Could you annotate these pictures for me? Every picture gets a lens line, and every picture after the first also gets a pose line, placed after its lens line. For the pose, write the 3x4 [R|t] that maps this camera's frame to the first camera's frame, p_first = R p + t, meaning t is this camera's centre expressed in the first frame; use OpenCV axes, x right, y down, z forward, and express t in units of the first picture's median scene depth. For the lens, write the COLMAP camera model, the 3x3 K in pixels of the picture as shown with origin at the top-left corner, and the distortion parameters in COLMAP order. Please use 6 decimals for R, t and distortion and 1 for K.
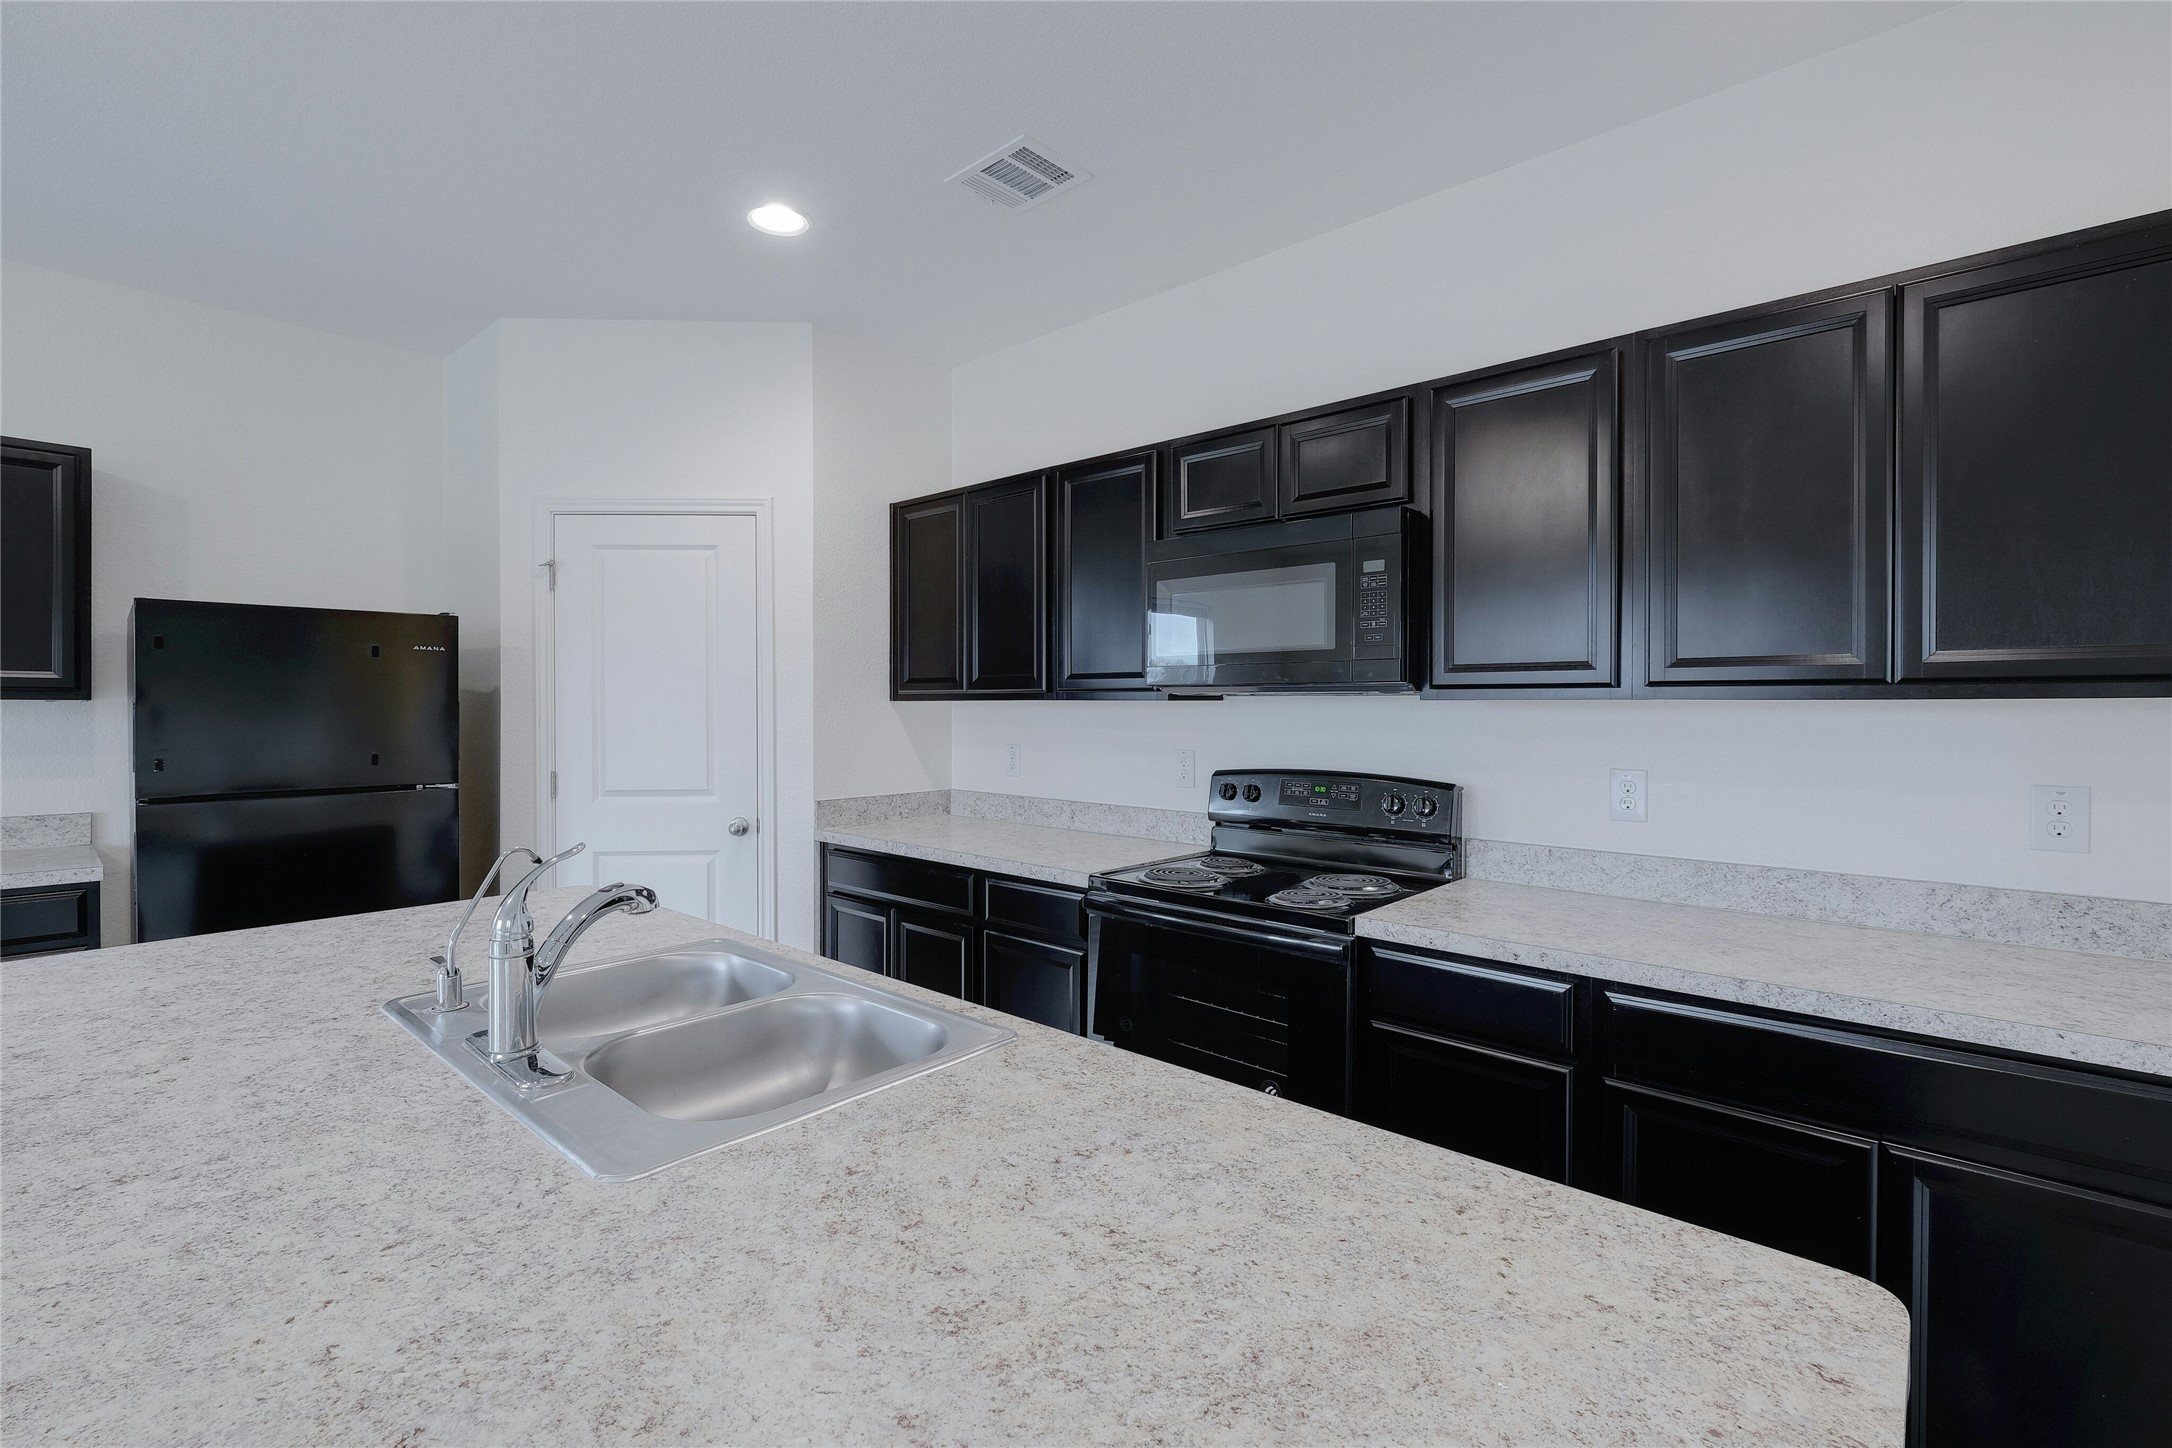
lens RADIAL K [[989.3, 0, 1076.3], [0, 989.3, 709.7], [0, 0, 1]] dist [0.000471, 0.000400]
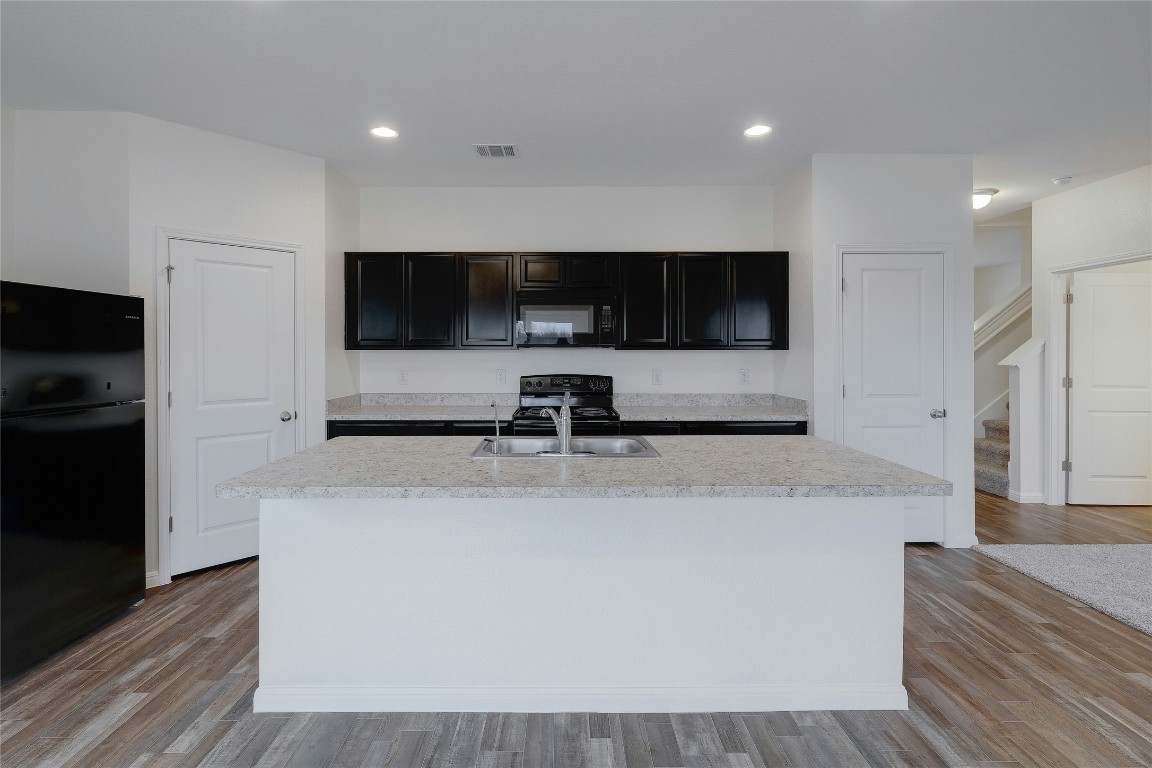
lens RADIAL K [[524.7, 0, 561.3], [0, 524.7, 352.9], [0, 0, 1]] dist [0.000471, 0.000400]
pose [[0.741338, 0.000385, 0.671131, -0.624844], [0.005813, 0.999959, -0.006994, 0.007389], [-0.671106, 0.009086, 0.741305, -0.101515]]
